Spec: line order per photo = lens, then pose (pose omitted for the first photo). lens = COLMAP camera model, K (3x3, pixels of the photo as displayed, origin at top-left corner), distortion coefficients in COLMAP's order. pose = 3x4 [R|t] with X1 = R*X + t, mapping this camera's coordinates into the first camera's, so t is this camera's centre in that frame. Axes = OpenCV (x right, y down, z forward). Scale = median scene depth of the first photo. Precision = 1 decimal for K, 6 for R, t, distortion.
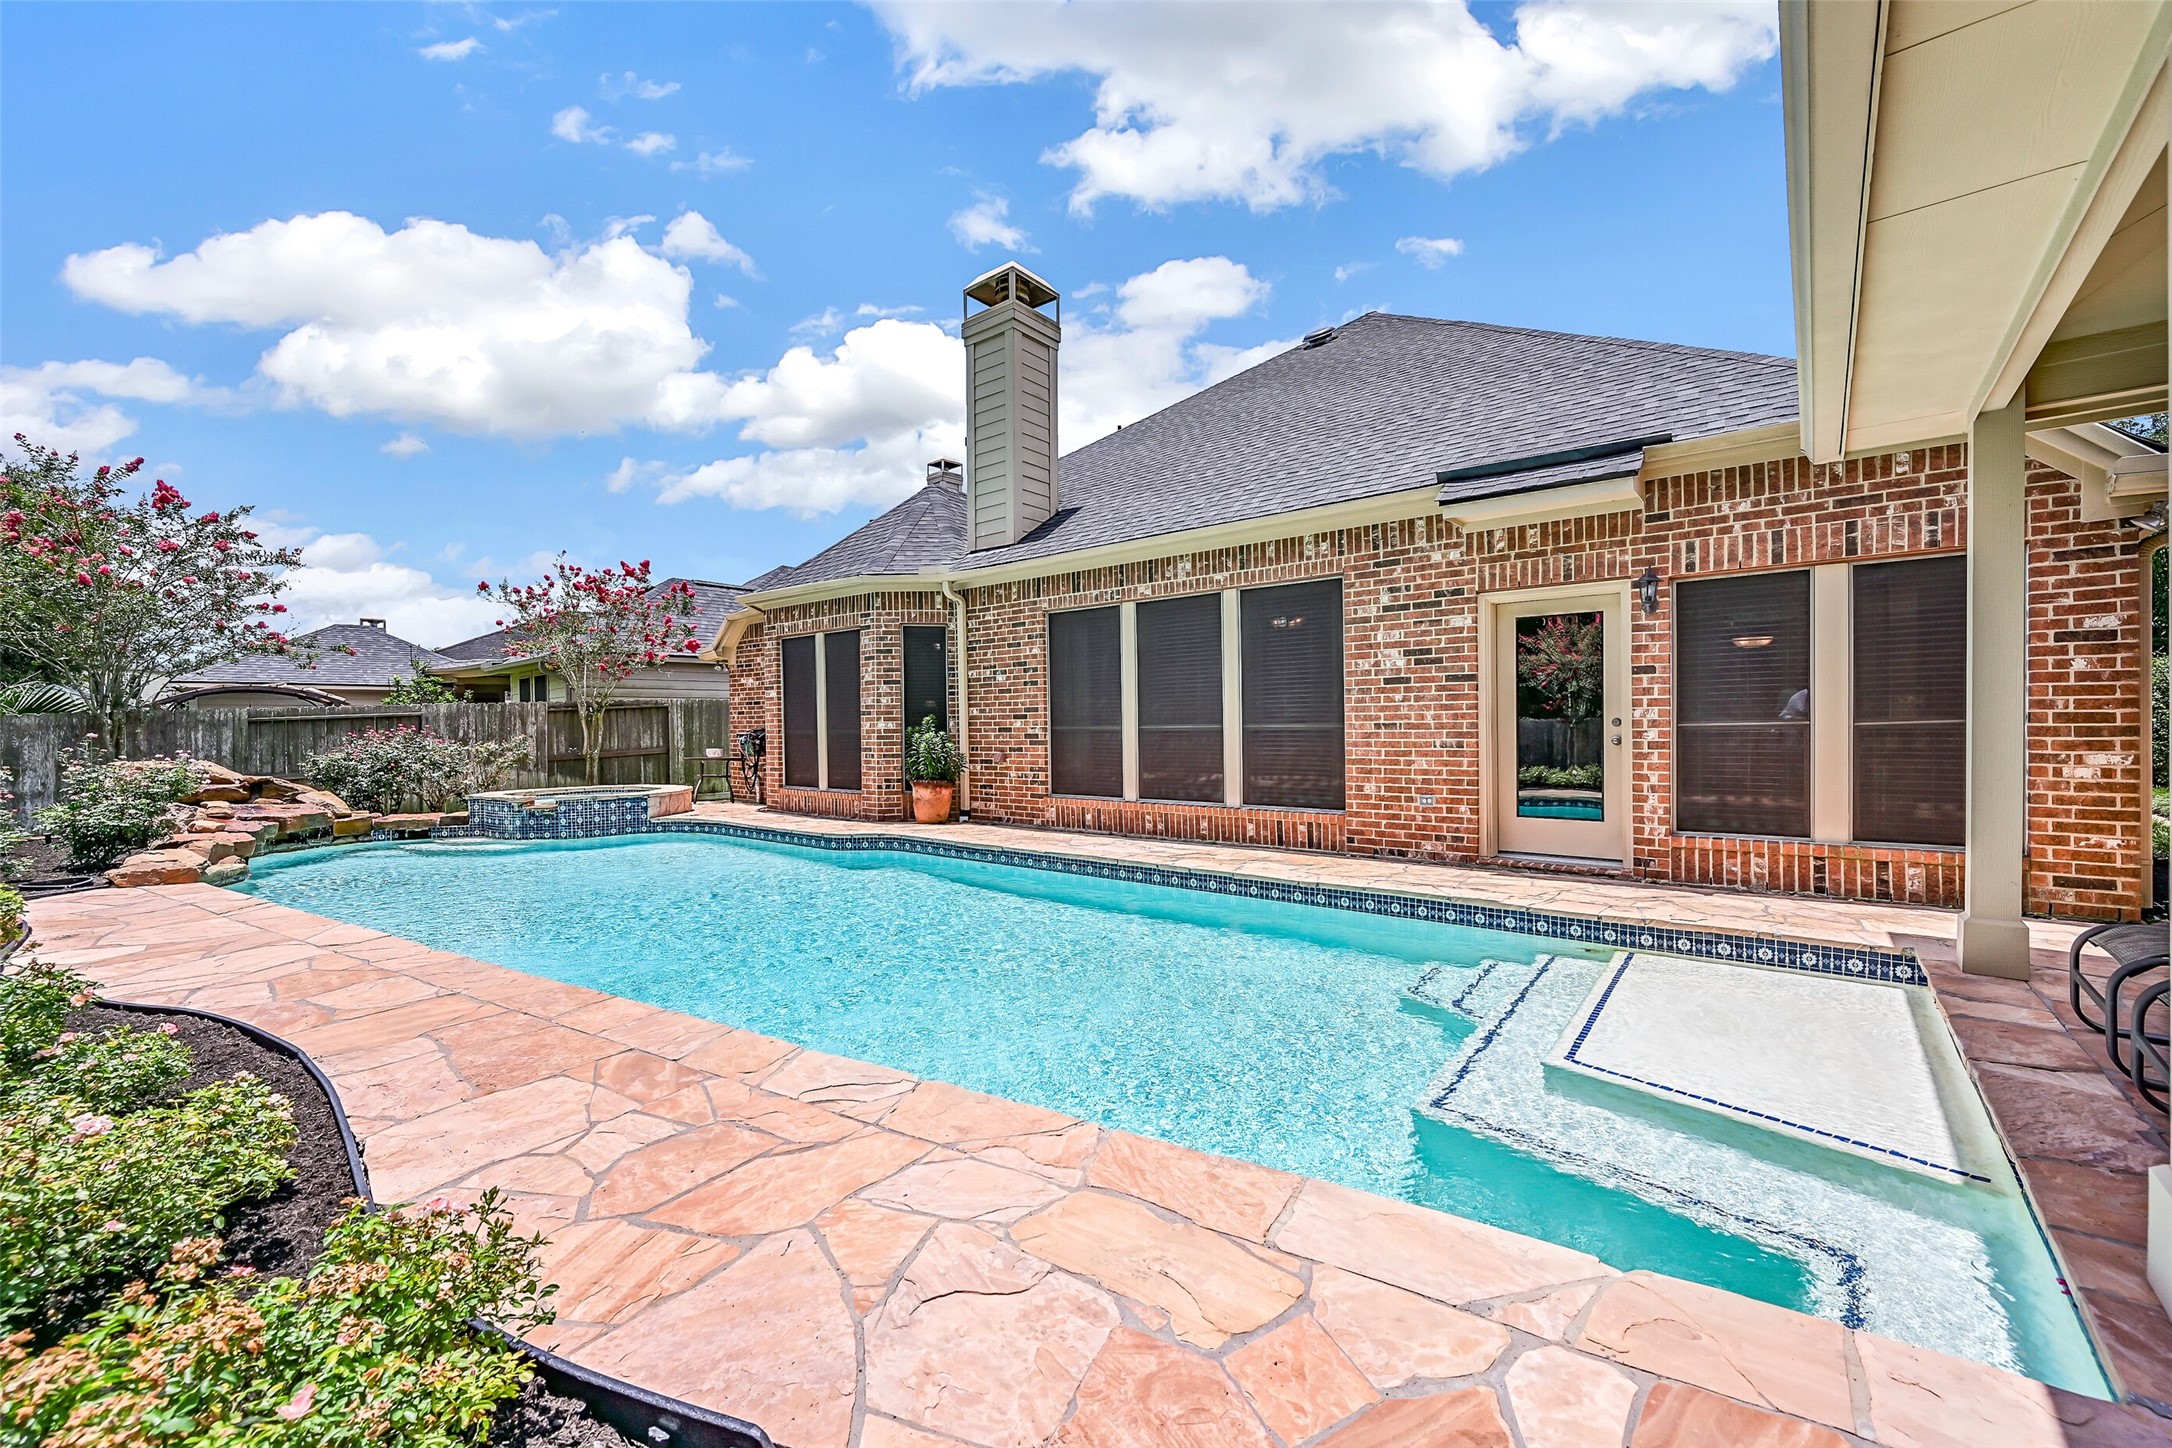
lens RADIAL K [[861.6, 0, 1092.3], [0, 861.6, 732.4], [0, 0, 1]] dist [-0.000905, 0.000698]
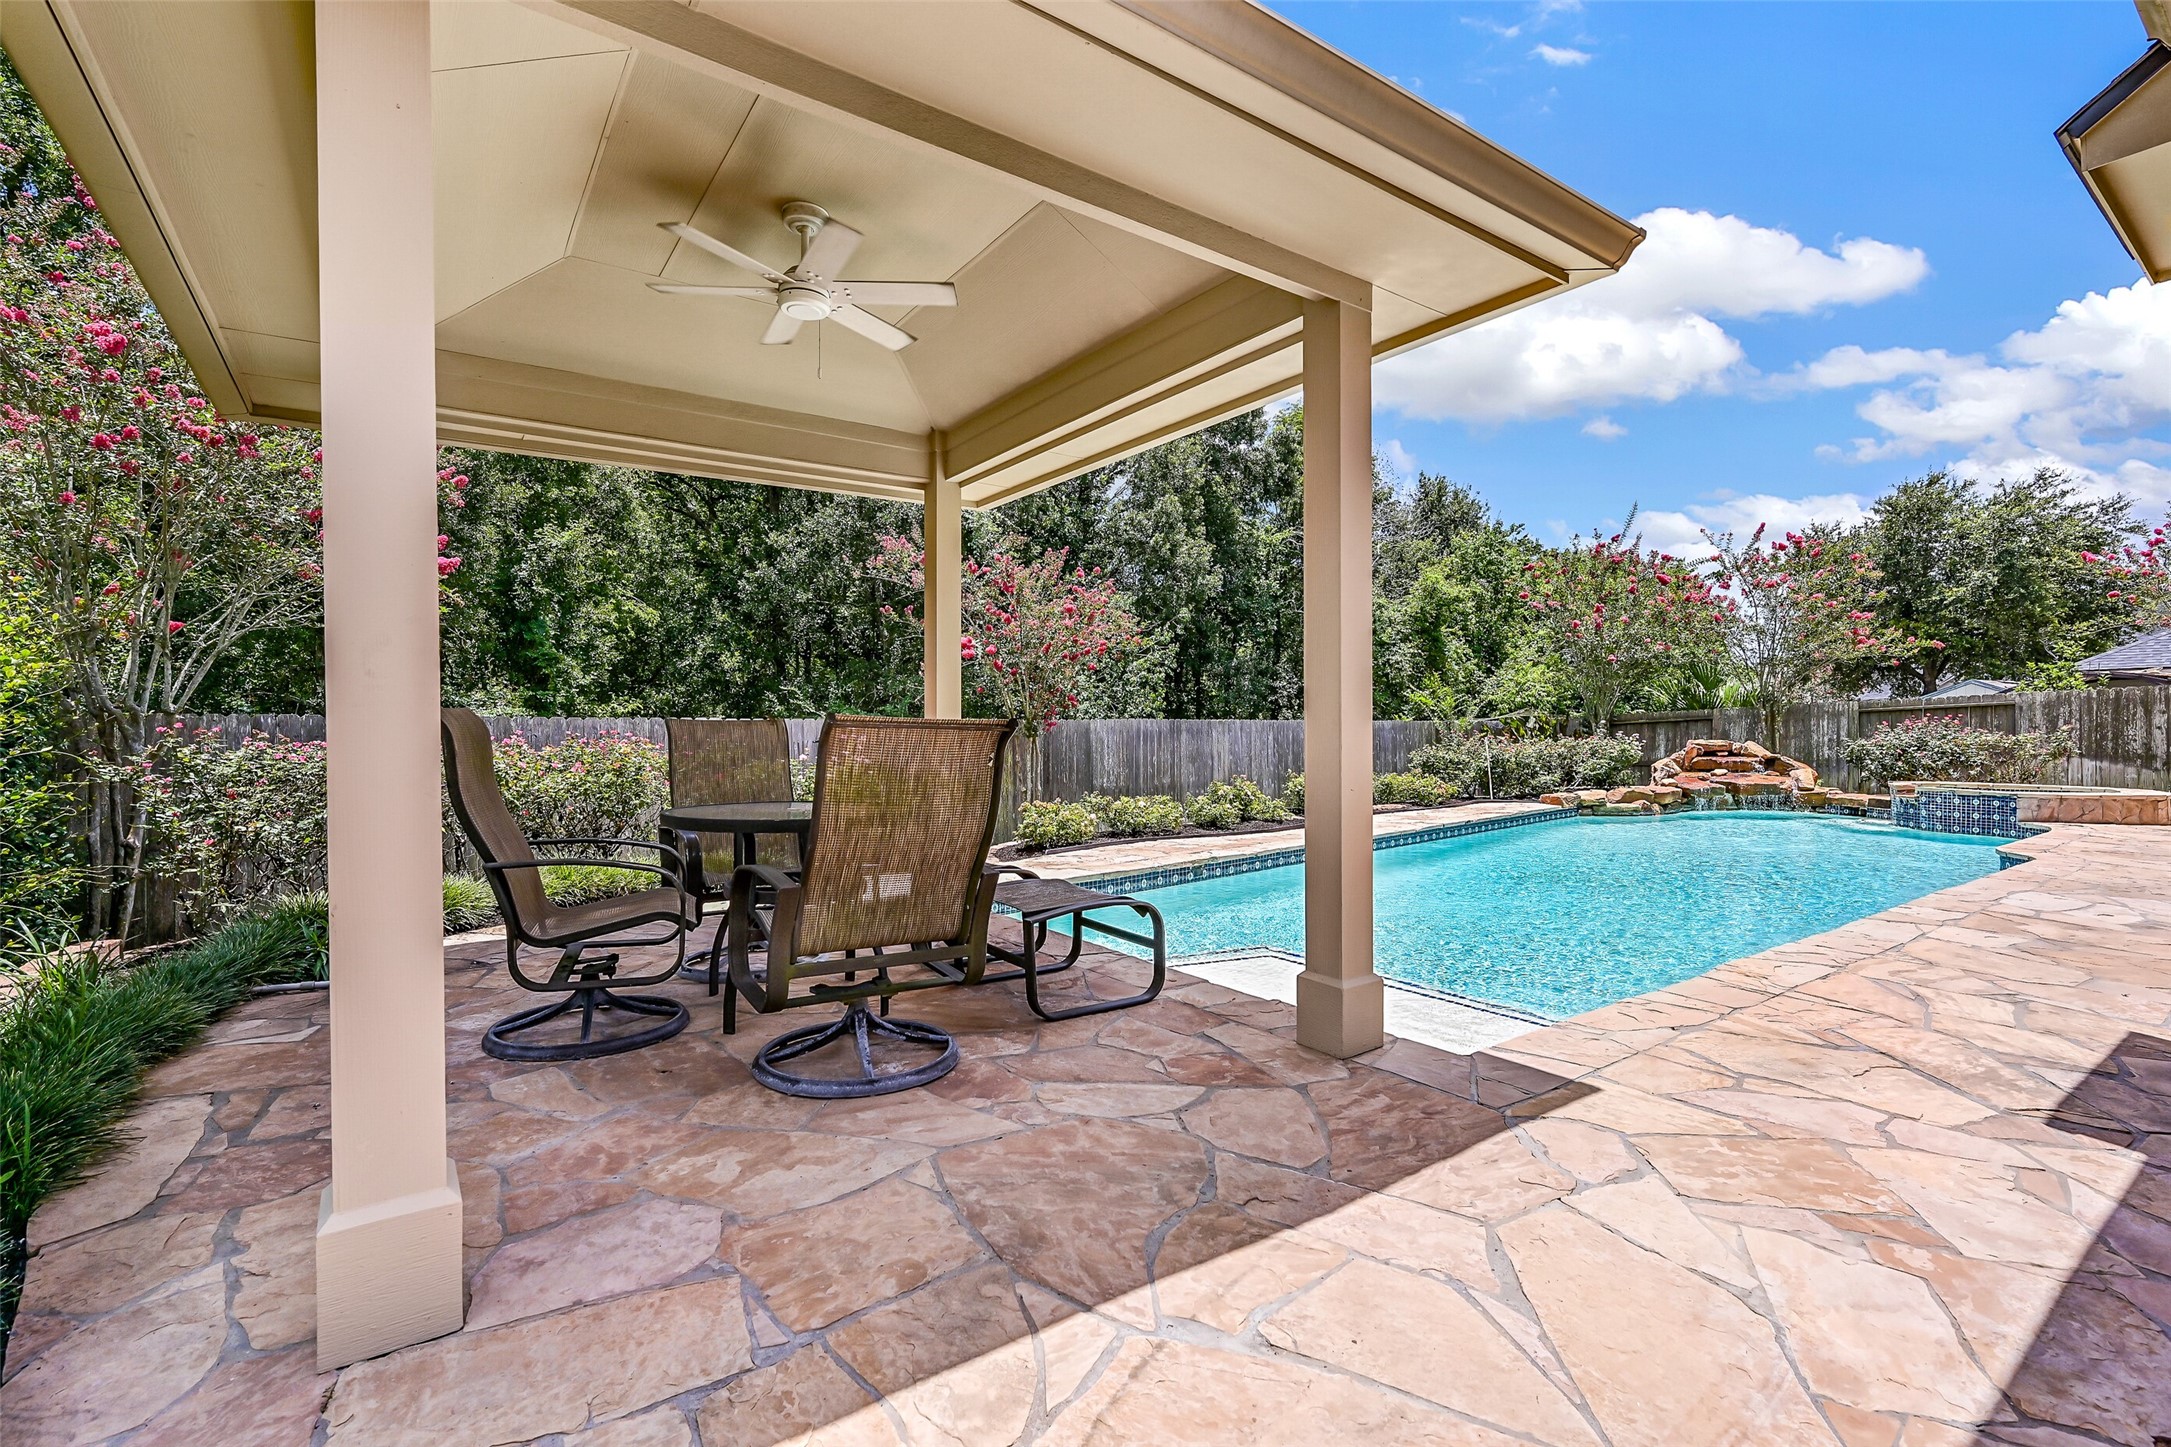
lens RADIAL K [[960.8, 0, 1086.9], [0, 960.8, 724.8], [0, 0, 1]] dist [-0.000074, -0.000056]
pose [[-0.254238, 0.012831, -0.967057, 1.296475], [-0.004790, 0.999883, 0.014525, -0.016969], [0.967130, 0.008325, -0.254147, 0.642753]]
